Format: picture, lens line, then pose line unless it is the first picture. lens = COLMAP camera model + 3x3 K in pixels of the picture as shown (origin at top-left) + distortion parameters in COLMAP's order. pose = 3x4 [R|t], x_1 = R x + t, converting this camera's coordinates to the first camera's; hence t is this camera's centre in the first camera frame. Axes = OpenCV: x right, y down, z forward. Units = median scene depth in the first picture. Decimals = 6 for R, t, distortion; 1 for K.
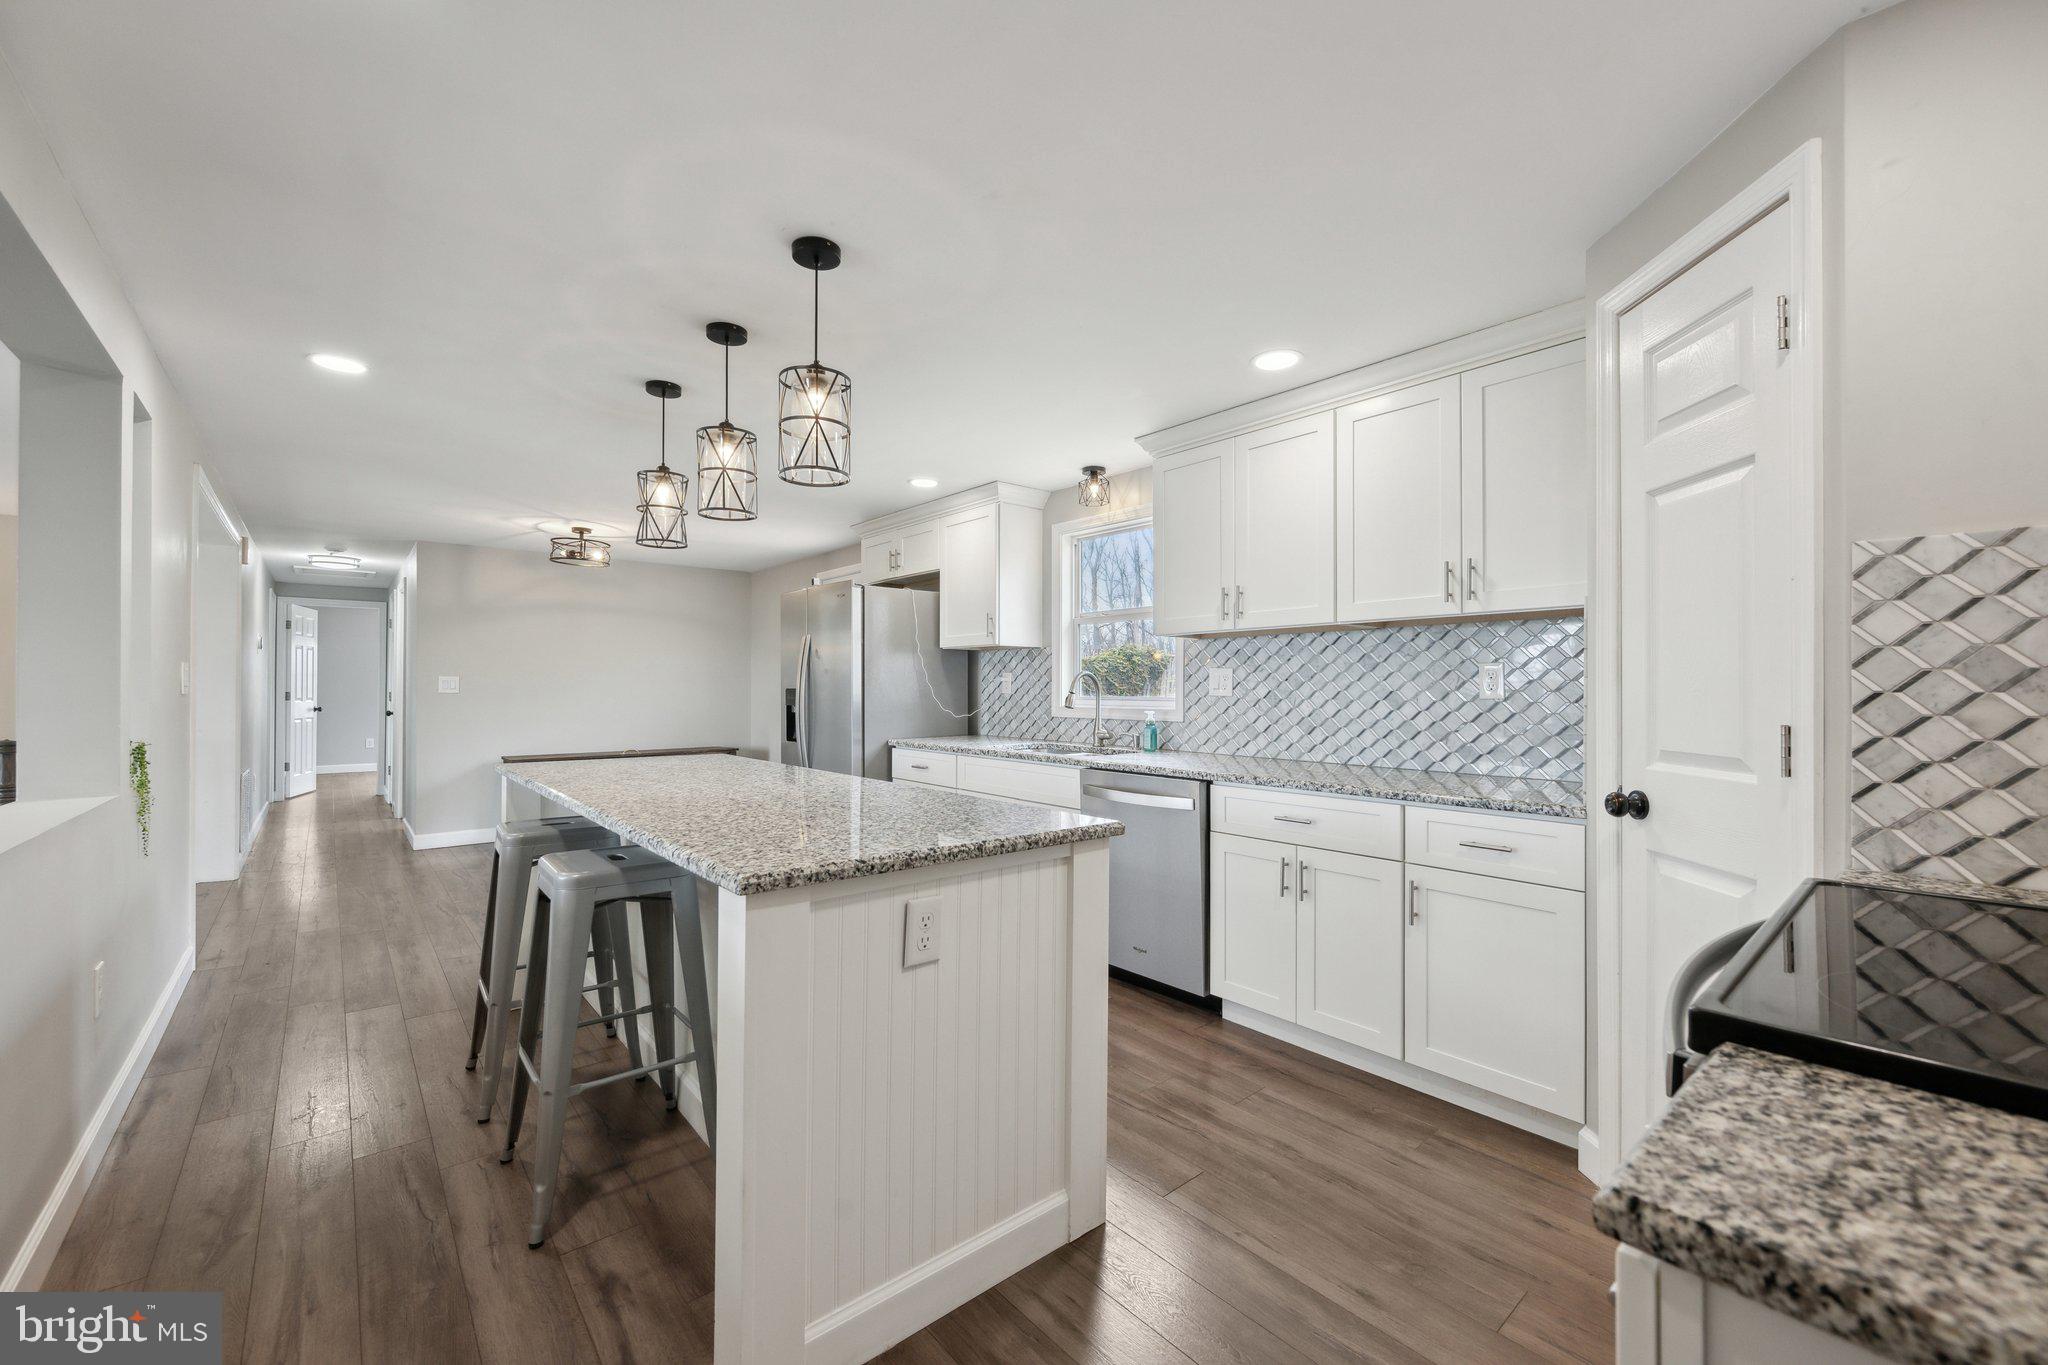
lens RADIAL K [[814.1, 0, 1027.6], [0, 814.1, 683.8], [0, 0, 1]] dist [-0.001569, 0.000266]
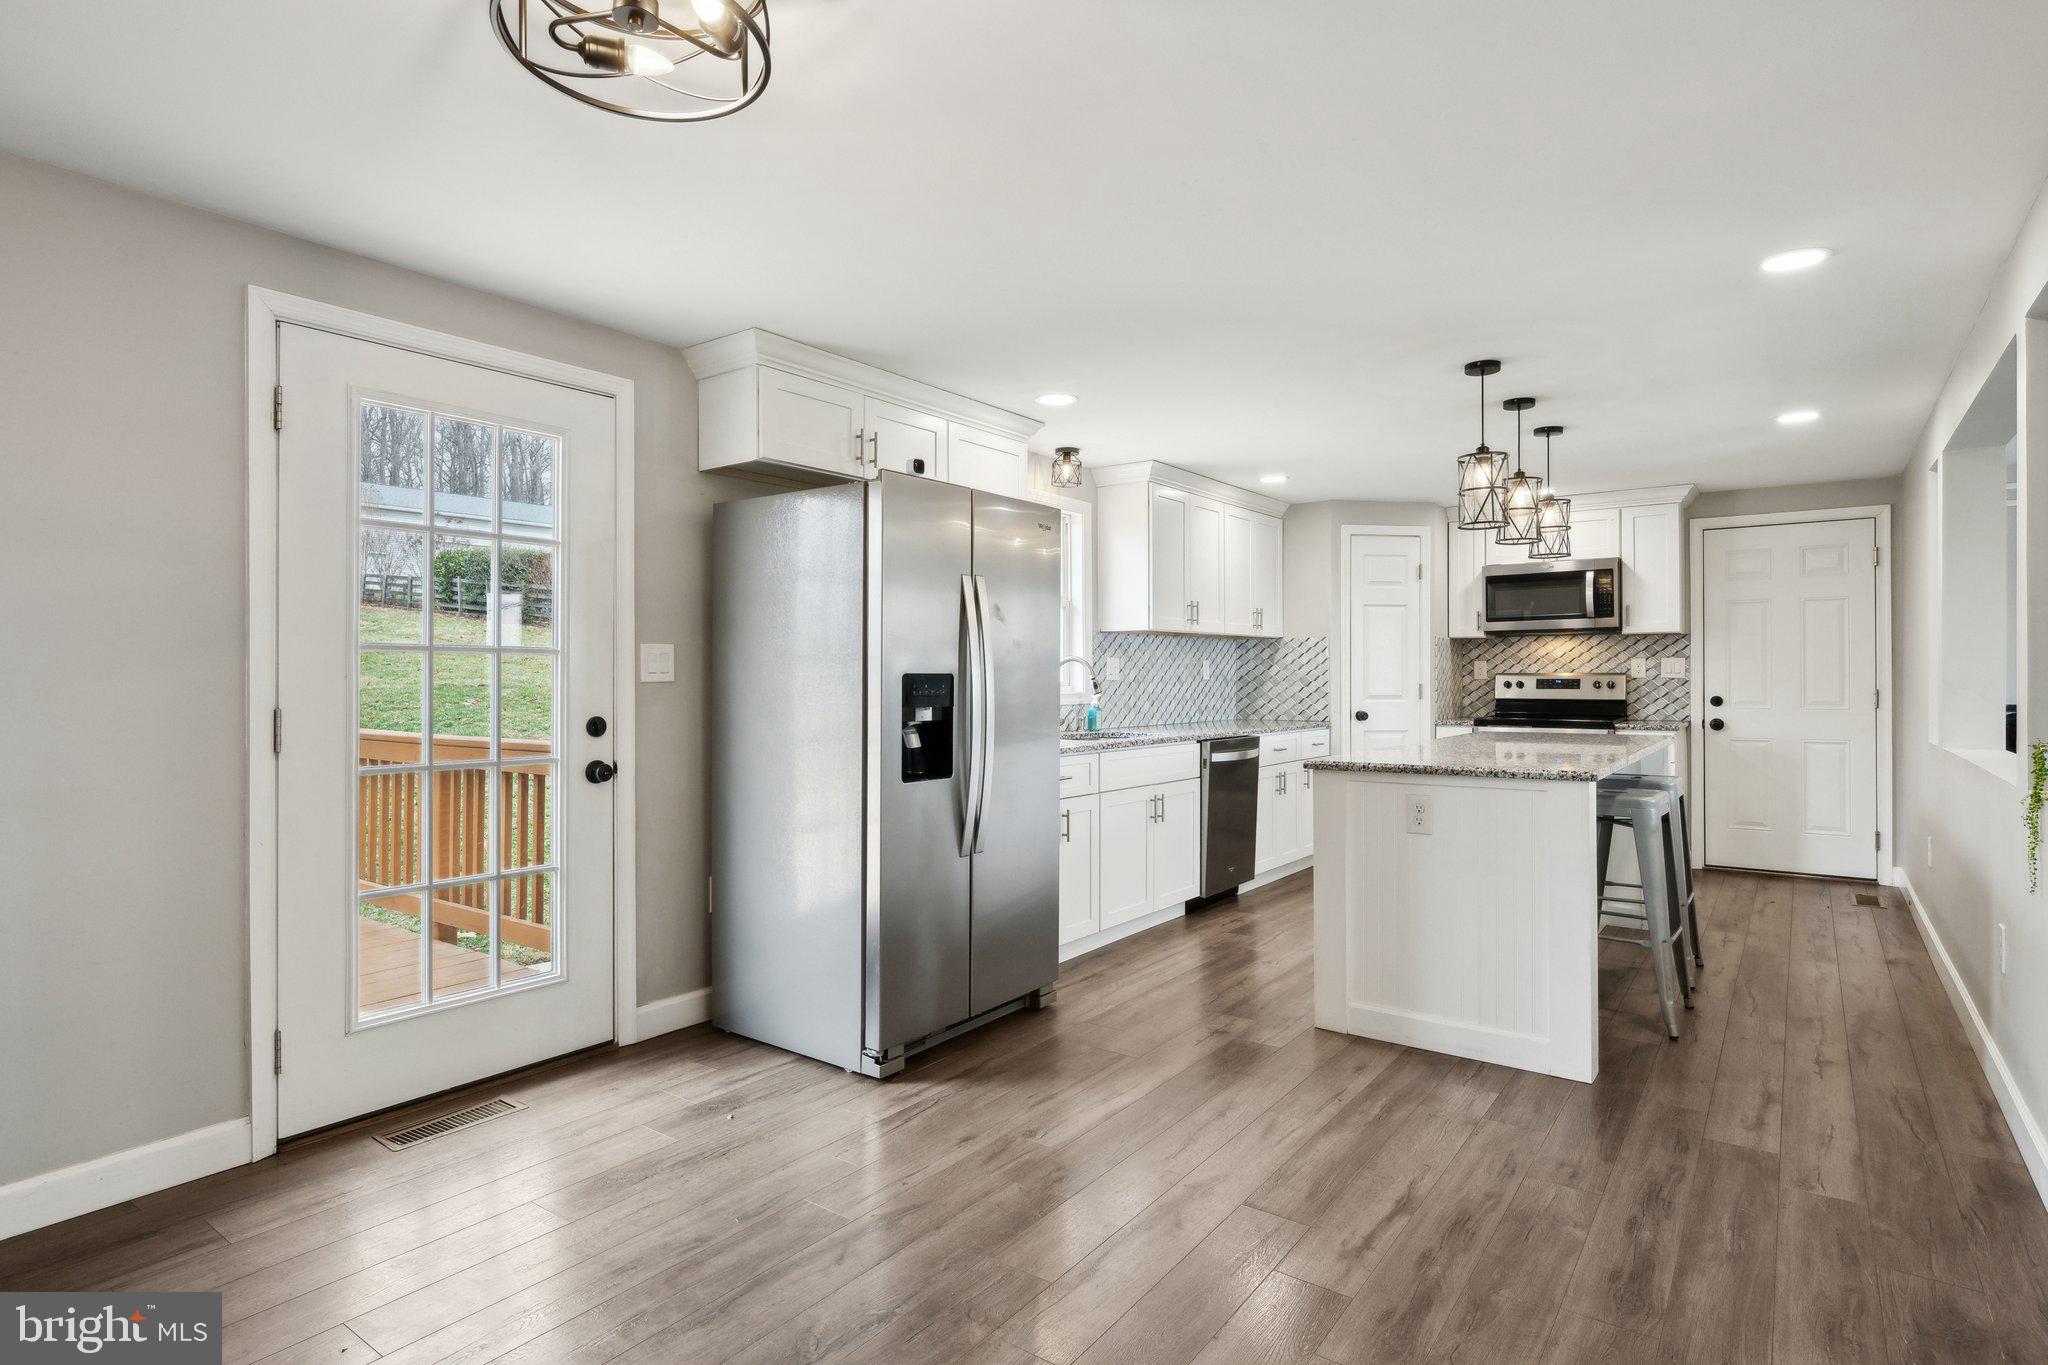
lens RADIAL K [[1053.2, 0, 1025.4], [0, 1053.2, 671.3], [0, 0, 1]] dist [0.000550, -0.000154]
pose [[-0.222755, 0.003585, 0.974868, -1.376350], [-0.004966, 0.999976, -0.004812, 0.010874], [-0.974862, -0.005913, -0.222732, 1.601751]]
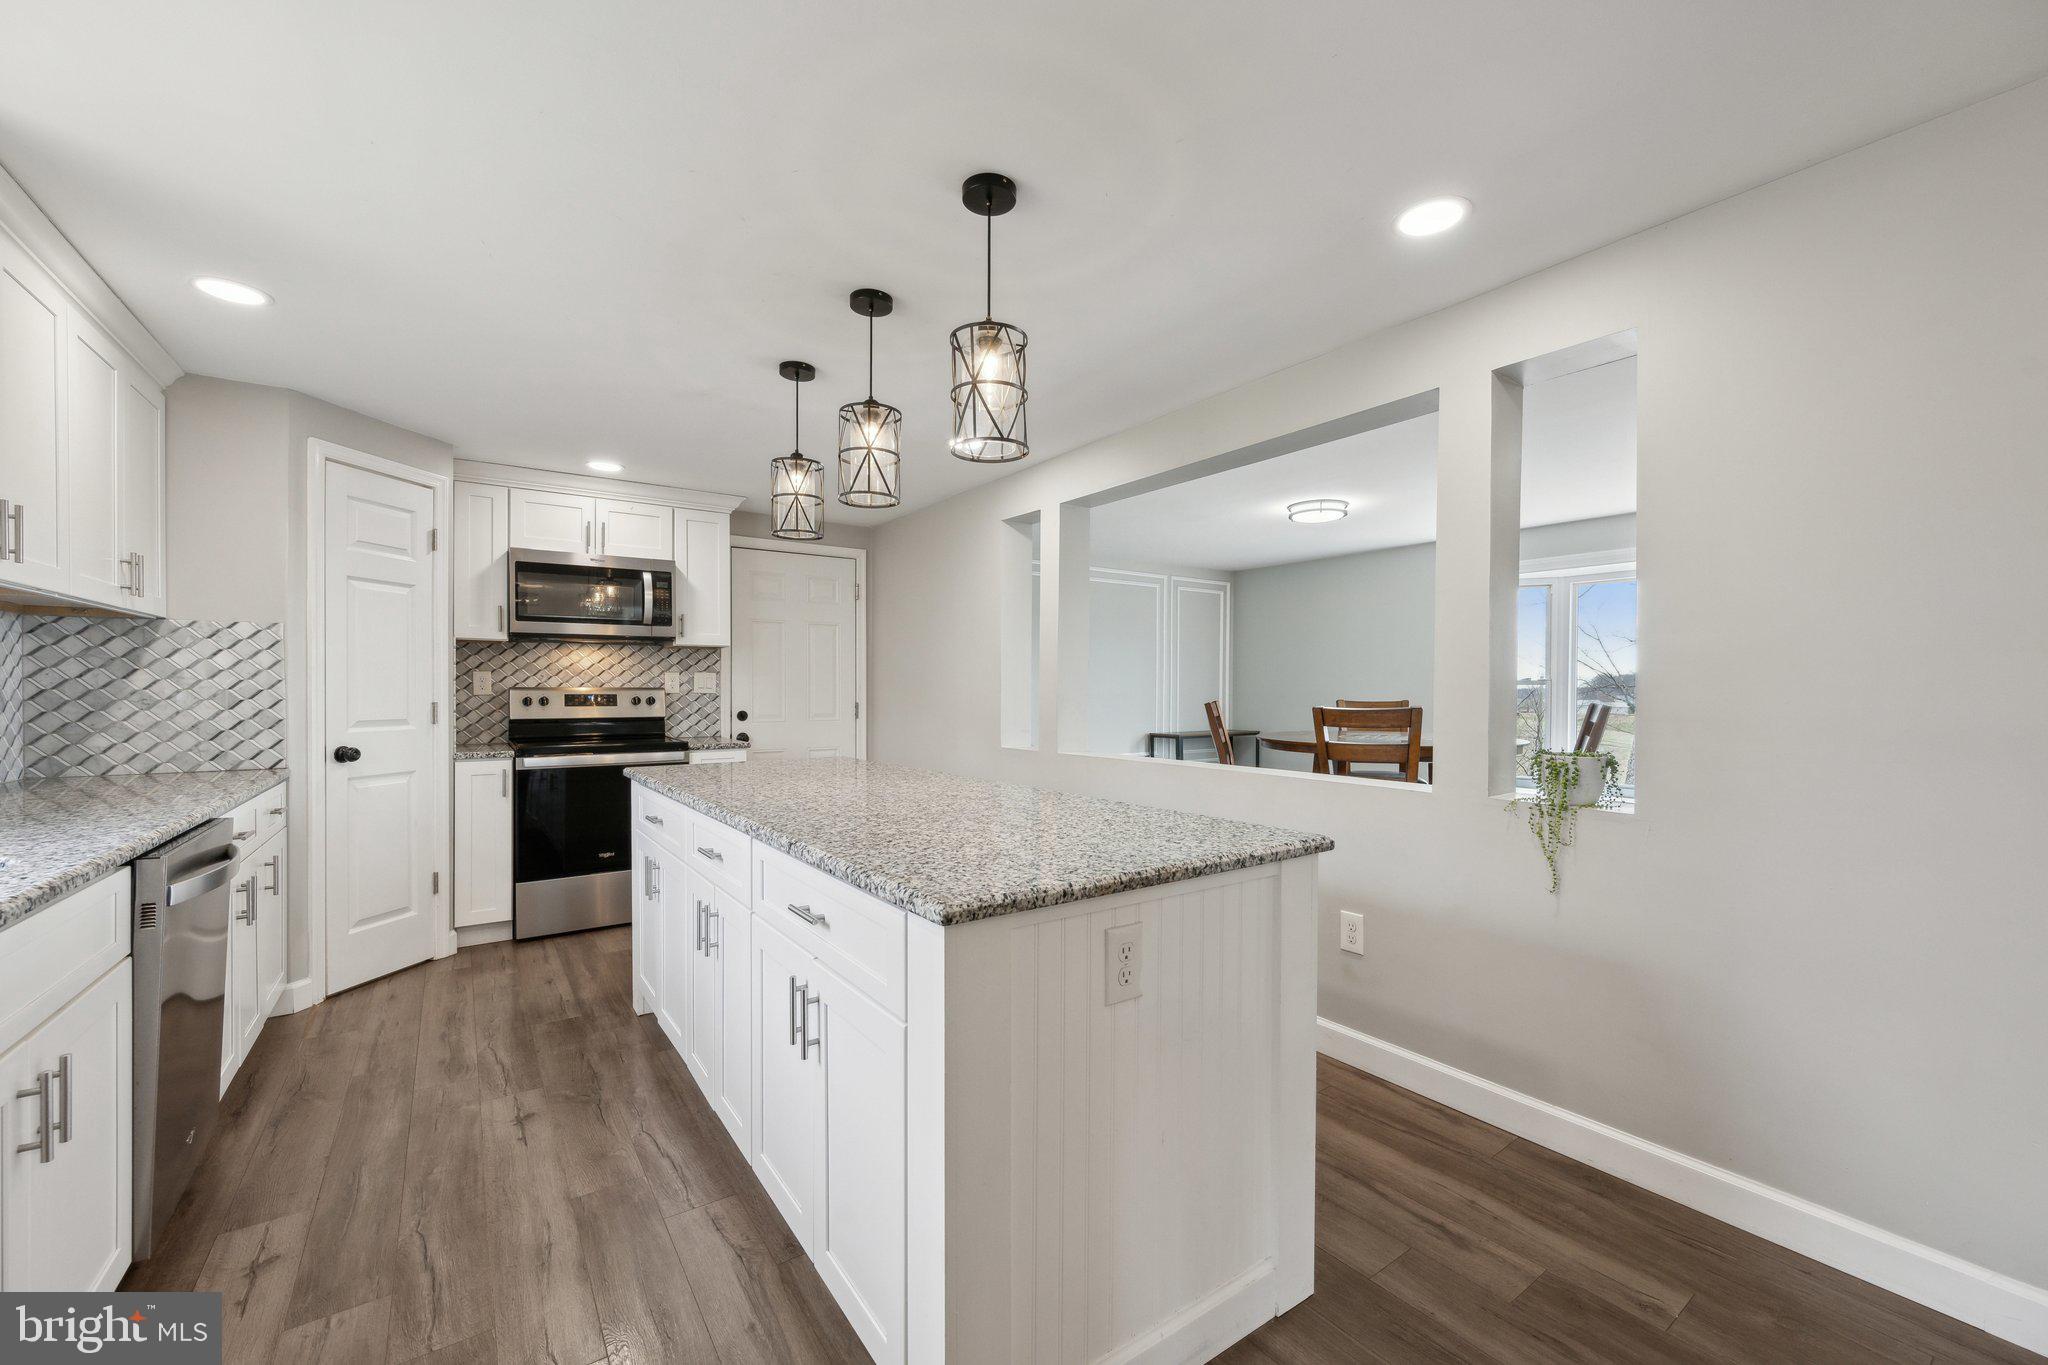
lens RADIAL K [[814.1, 0, 1023.9], [0, 814.1, 694.1], [0, 0, 1]] dist [-0.001569, 0.000266]
pose [[-0.994961, -0.003050, 0.100218, -0.474669], [-0.003251, 0.999993, -0.001837, 0.010351], [-0.100212, -0.002154, -0.994964, 1.411300]]
